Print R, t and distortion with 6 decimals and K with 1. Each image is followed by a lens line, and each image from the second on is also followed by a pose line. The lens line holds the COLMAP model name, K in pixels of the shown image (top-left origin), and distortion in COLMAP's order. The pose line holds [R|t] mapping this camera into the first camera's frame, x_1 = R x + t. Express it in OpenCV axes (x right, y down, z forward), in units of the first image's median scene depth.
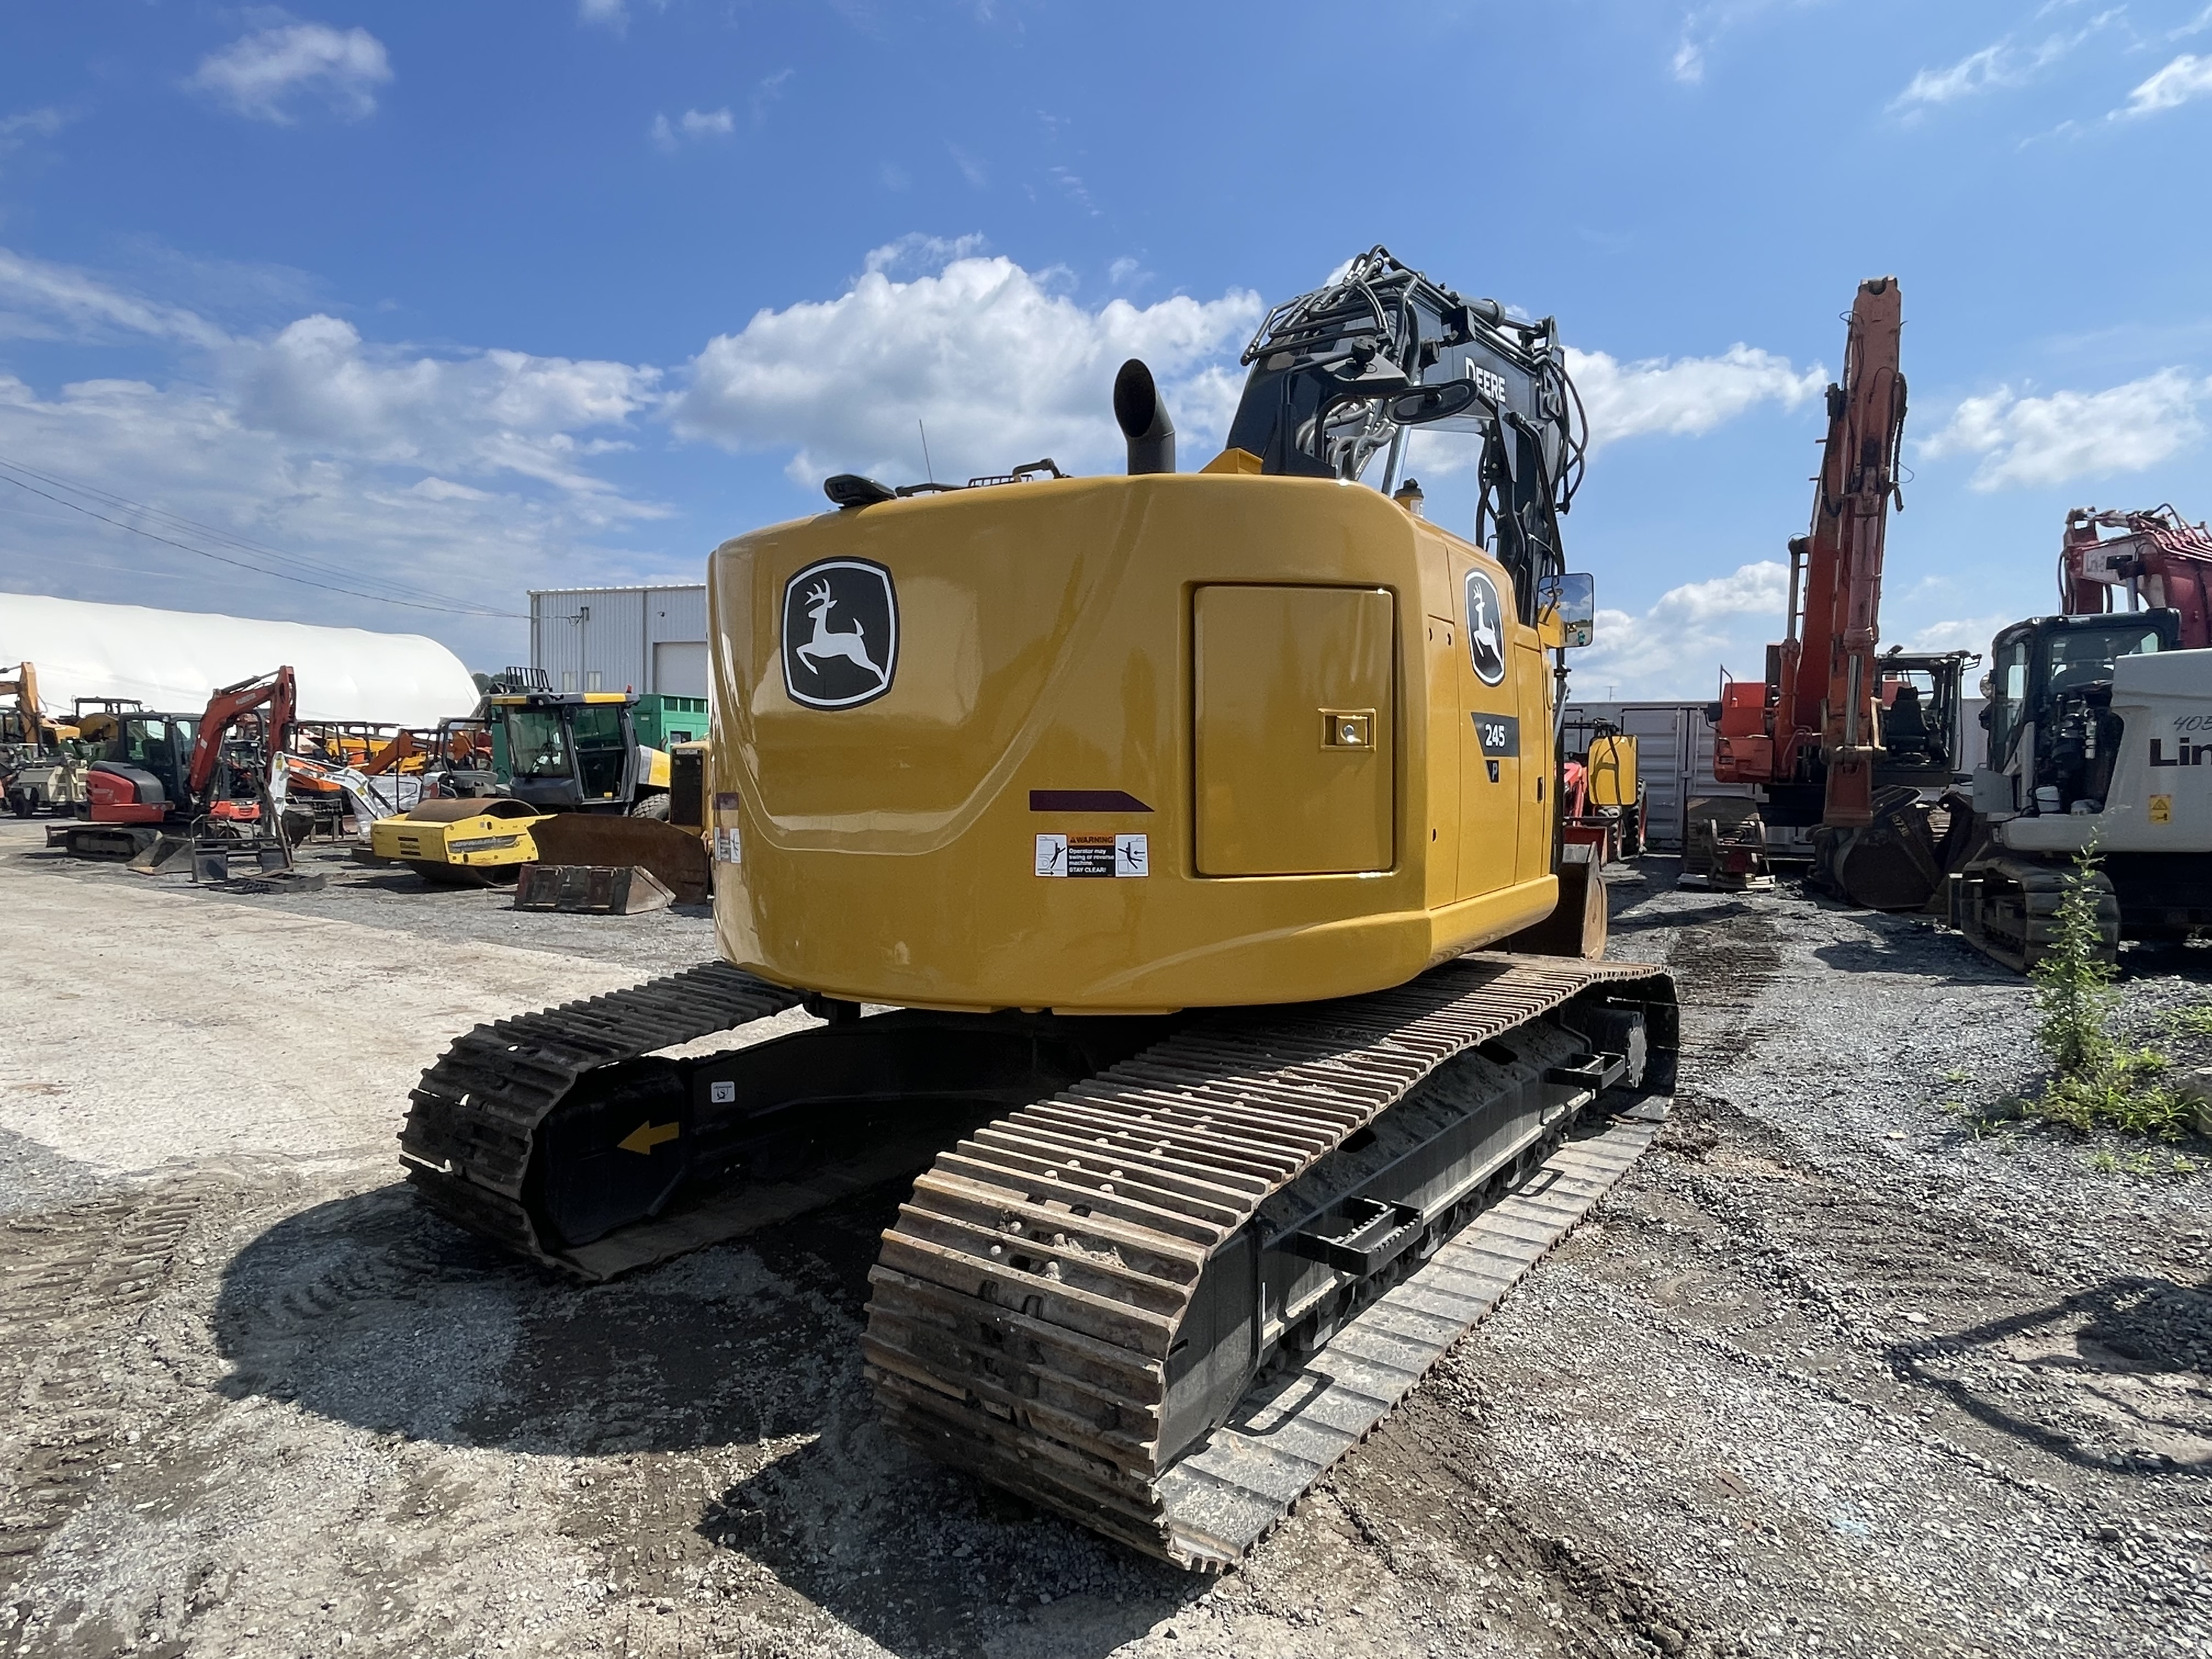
lens RADIAL K [[1200.2, 0, 1106.0], [0, 1200.2, 829.5], [0, 0, 1]] dist [-0.002564, -0.000006]
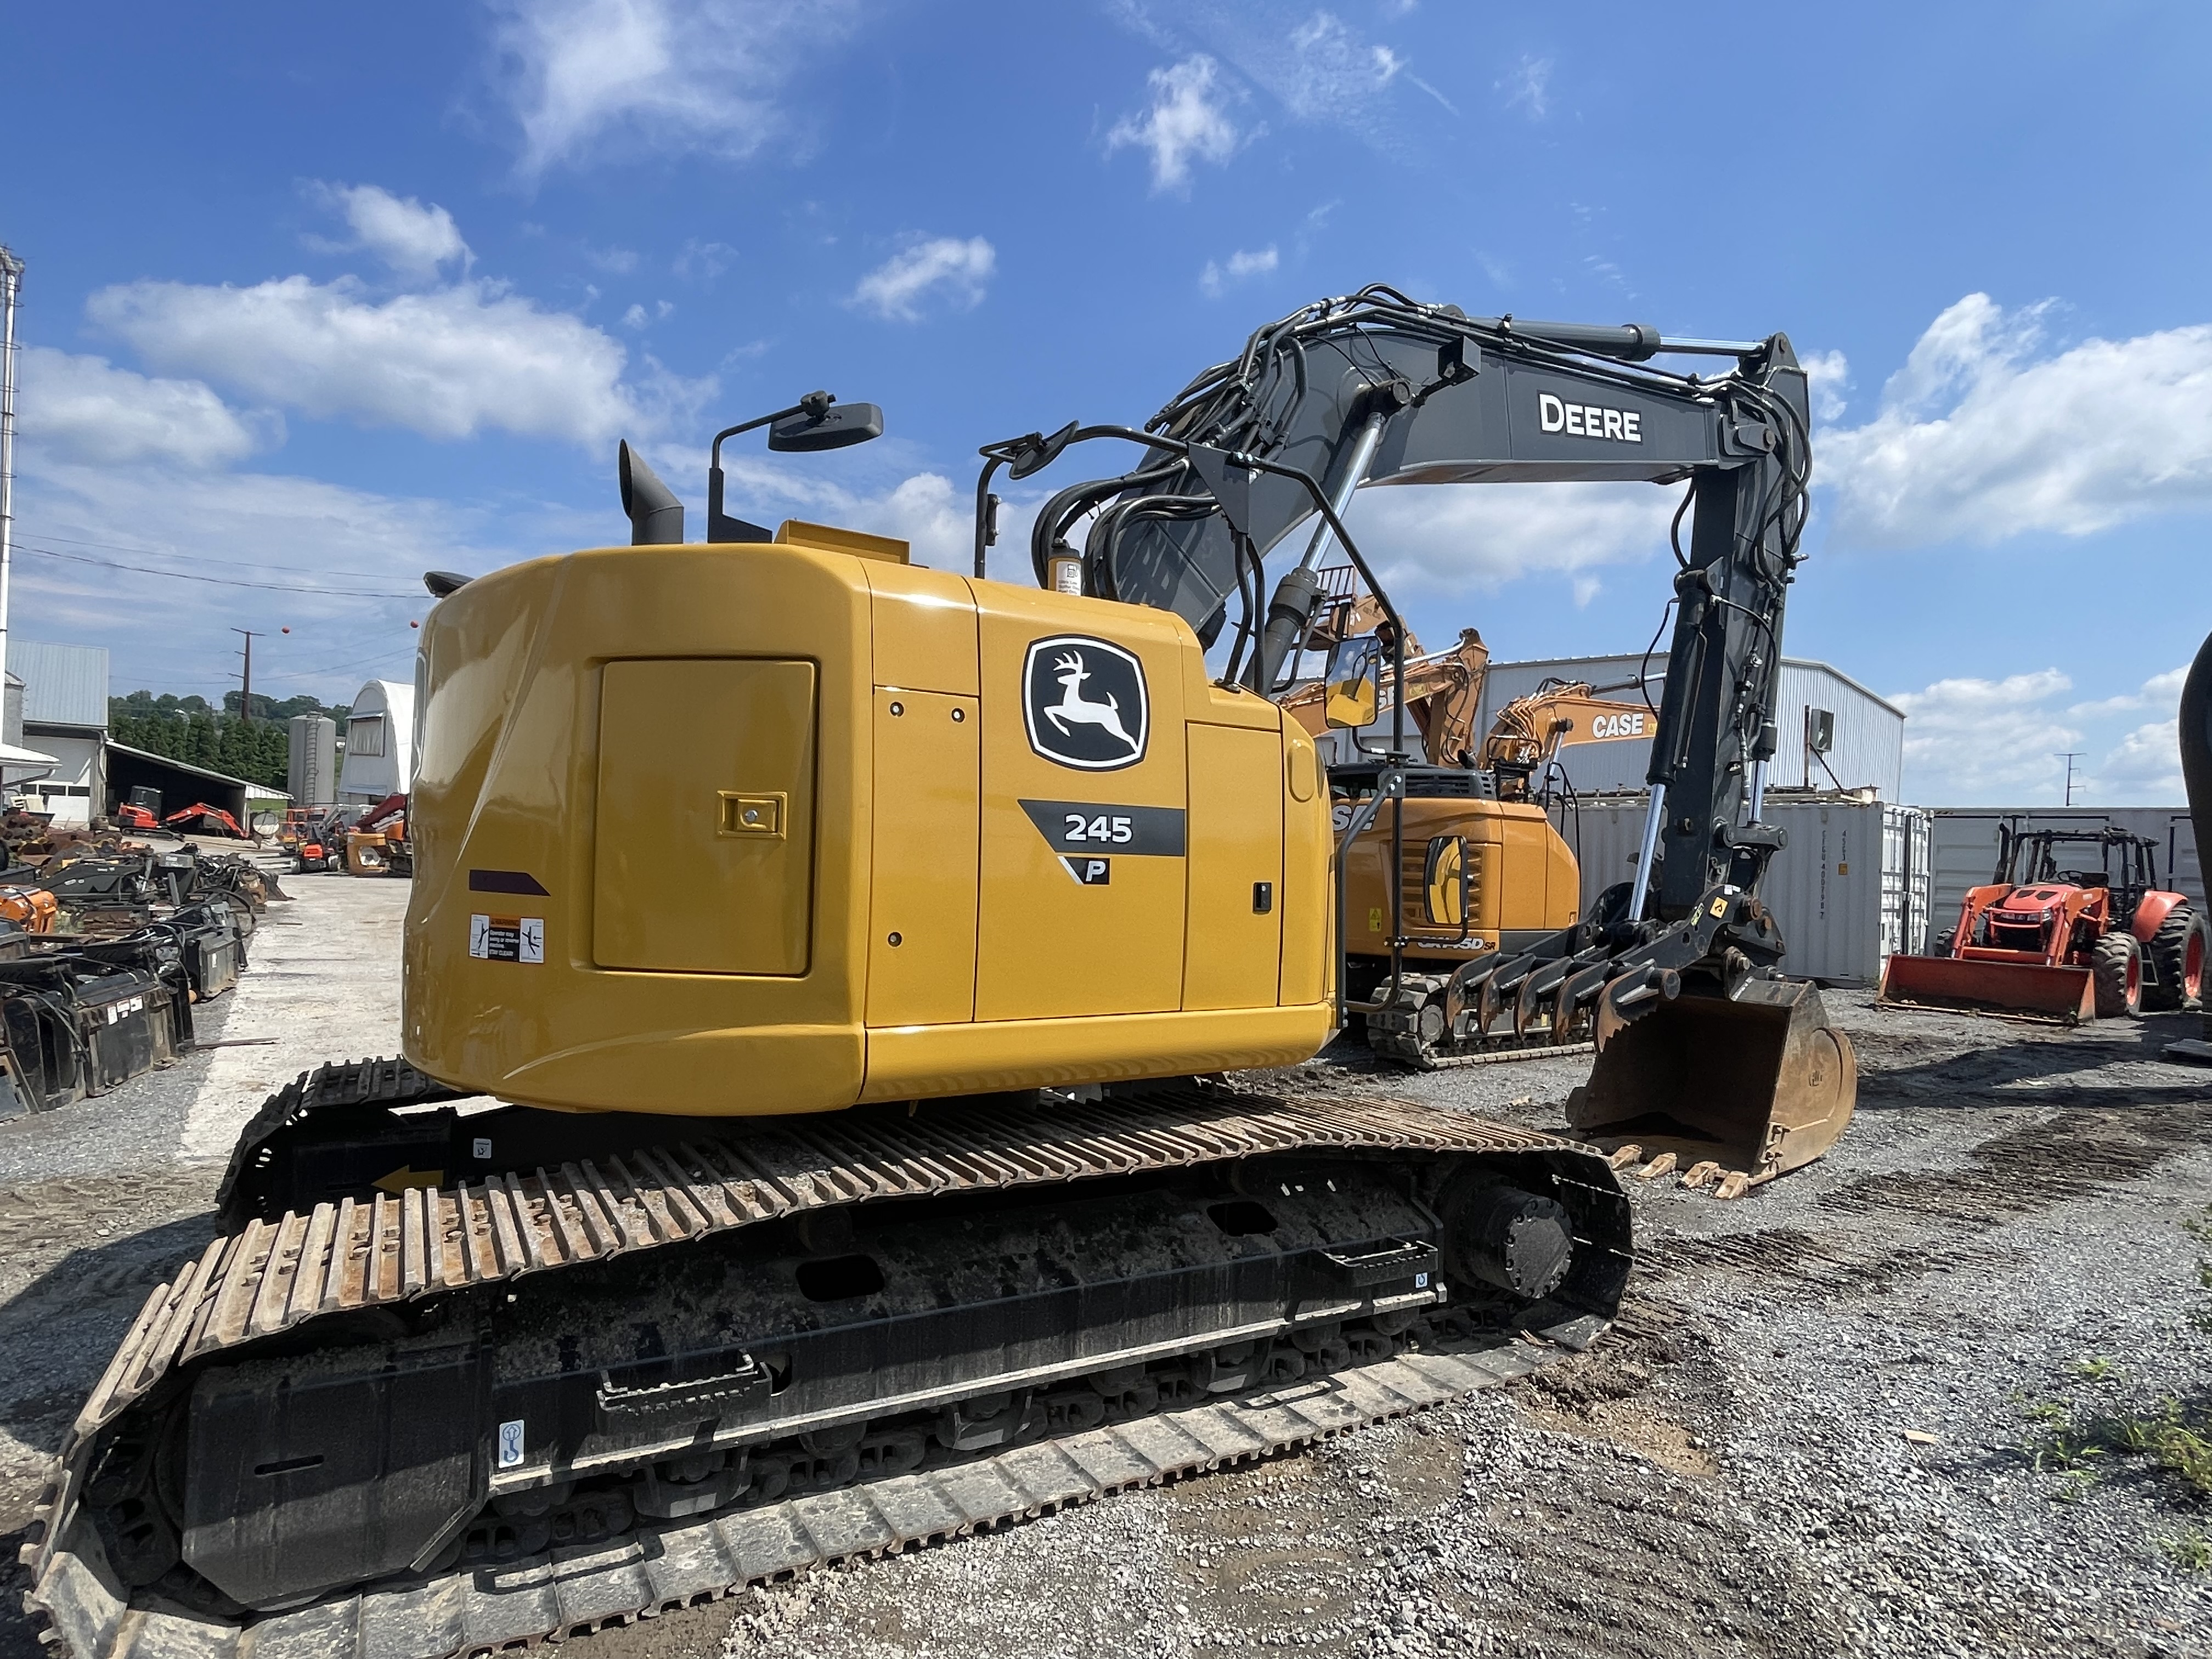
lens RADIAL K [[1208.1, 0, 1111.8], [0, 1208.1, 856.2], [0, 0, 1]] dist [-0.003223, 0.001646]
pose [[0.915176, 0.024677, -0.402298, 0.610971], [-0.048742, 0.997575, -0.049692, -0.014826], [0.400096, 0.065086, 0.914159, 0.220392]]
